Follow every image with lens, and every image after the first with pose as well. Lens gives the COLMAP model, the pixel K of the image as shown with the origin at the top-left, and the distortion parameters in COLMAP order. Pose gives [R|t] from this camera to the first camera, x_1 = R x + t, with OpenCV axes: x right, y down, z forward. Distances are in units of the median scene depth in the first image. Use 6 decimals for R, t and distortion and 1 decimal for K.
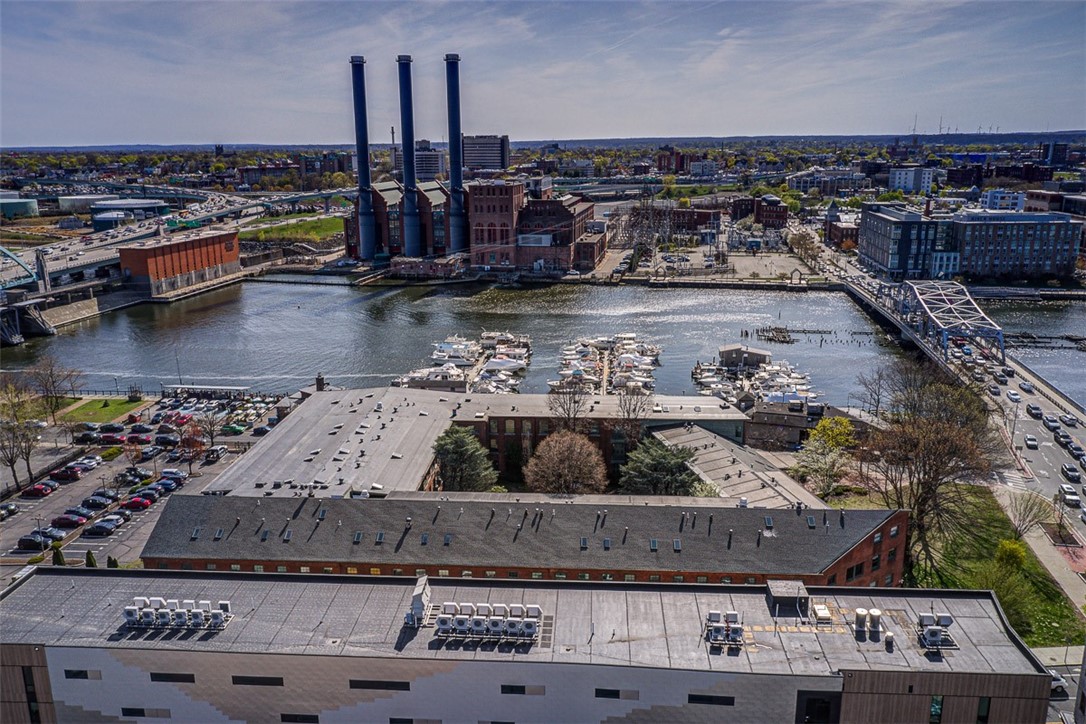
lens RADIAL K [[827.0, 0, 552.2], [0, 827.0, 381.5], [0, 0, 1]] dist [-0.008244, 0.012519]
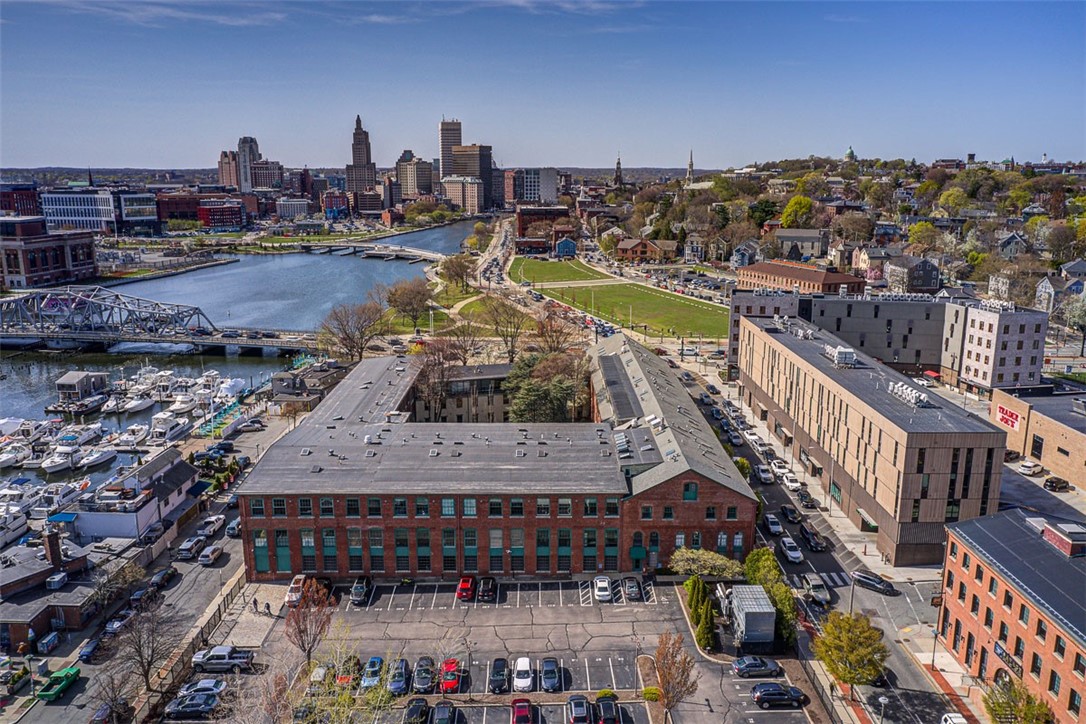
lens RADIAL K [[827.0, 0, 537.9], [0, 827.0, 367.4], [0, 0, 1]] dist [-0.008244, 0.012519]
pose [[-0.071910, -0.215586, 0.973834, -0.382723], [0.272723, 0.934904, 0.227106, -0.067215], [-0.959402, 0.281918, -0.008434, 0.323755]]
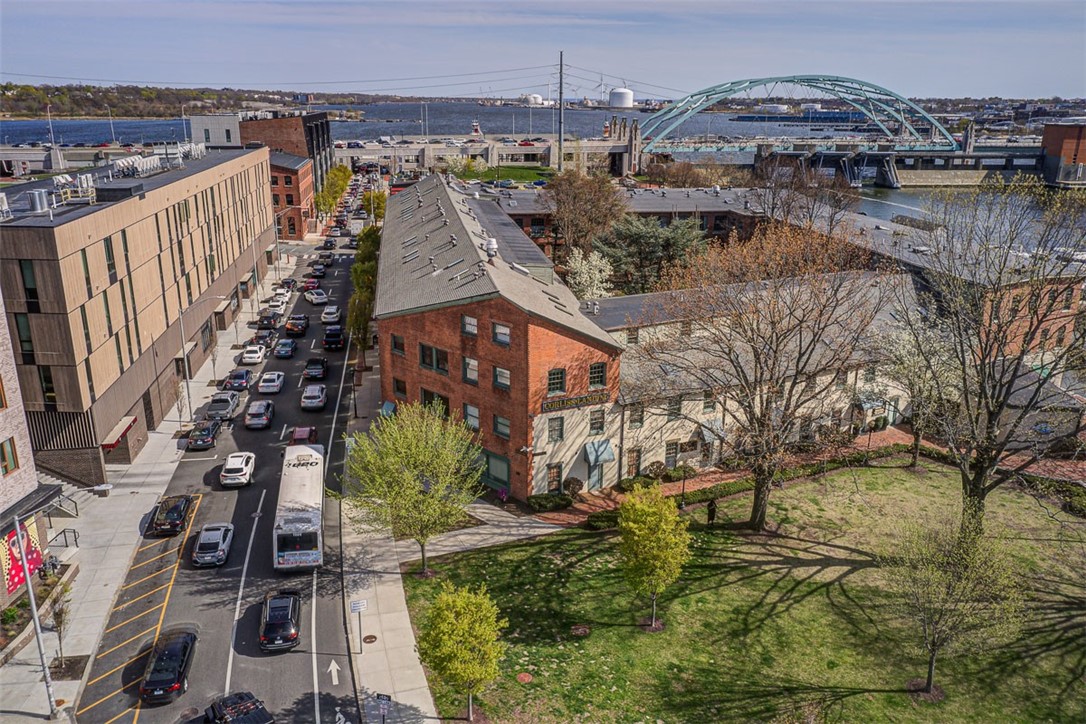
lens RADIAL K [[827.0, 0, 538.4], [0, 827.0, 368.7], [0, 0, 1]] dist [-0.008244, 0.012519]
pose [[0.214483, 0.306048, -0.927541, 0.242368], [-0.273087, 0.930558, 0.243895, 0.017085], [0.937774, 0.200988, 0.283167, 0.235365]]
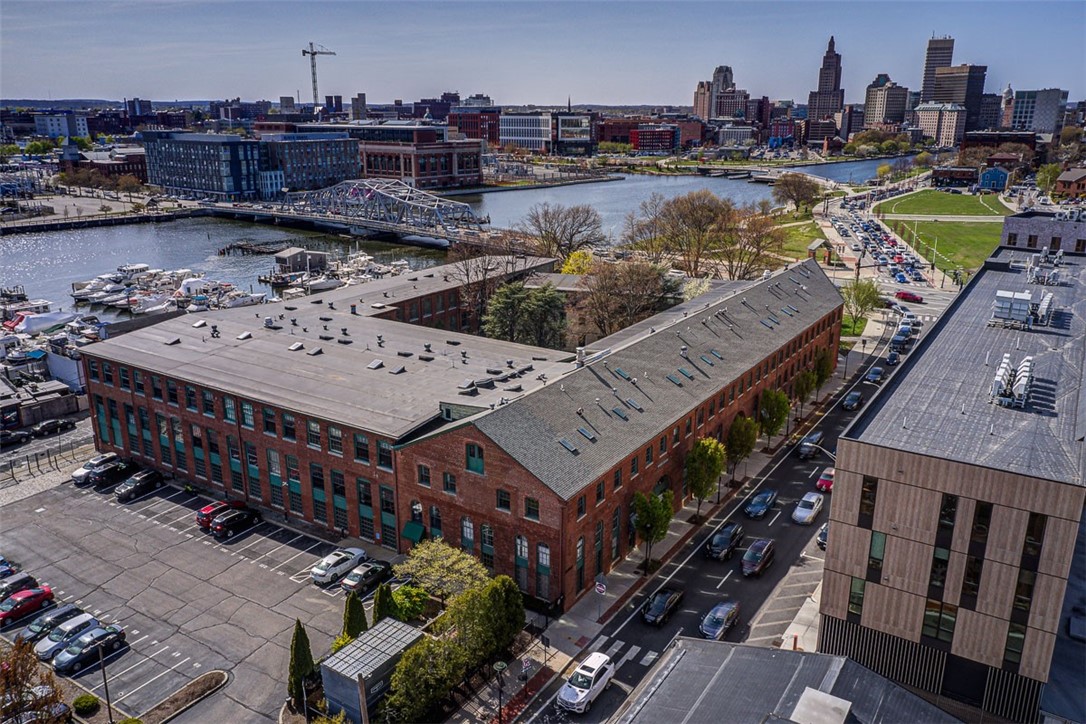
lens RADIAL K [[827.0, 0, 542.3], [0, 827.0, 358.8], [0, 0, 1]] dist [-0.008244, 0.012519]
pose [[0.488059, -0.237547, 0.839863, -0.261095], [0.232704, 0.962836, 0.137100, 0.006916], [-0.841218, 0.128527, 0.525199, 0.180934]]
